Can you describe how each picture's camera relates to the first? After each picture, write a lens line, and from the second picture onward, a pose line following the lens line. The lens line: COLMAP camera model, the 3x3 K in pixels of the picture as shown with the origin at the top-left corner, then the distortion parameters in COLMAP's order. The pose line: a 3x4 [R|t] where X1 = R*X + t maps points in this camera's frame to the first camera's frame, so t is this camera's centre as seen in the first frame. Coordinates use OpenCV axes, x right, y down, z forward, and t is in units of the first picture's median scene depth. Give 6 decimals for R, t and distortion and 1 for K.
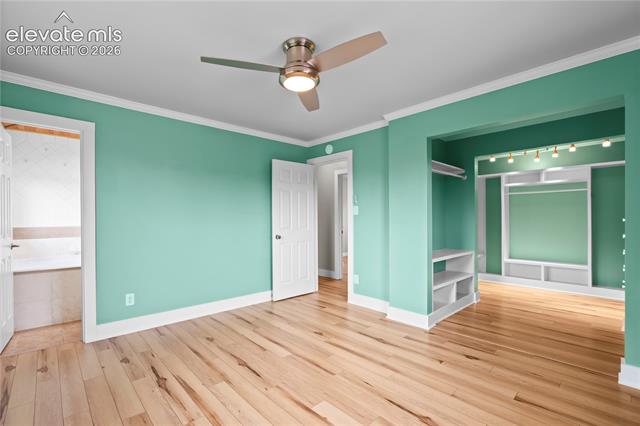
lens RADIAL K [[292.5, 0, 319.8], [0, 292.5, 216.7], [0, 0, 1]] dist [-0.001466, -0.000427]
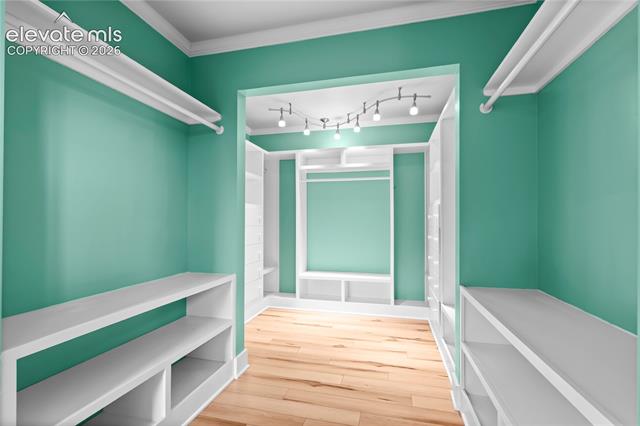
lens RADIAL K [[292.5, 0, 319.8], [0, 292.5, 216.7], [0, 0, 1]] dist [-0.001466, -0.000427]
pose [[0.838585, 0.011887, 0.544641, 0.318059], [-0.005470, 0.999895, -0.013400, 0.019159], [-0.544743, 0.008258, 0.838562, 0.421989]]
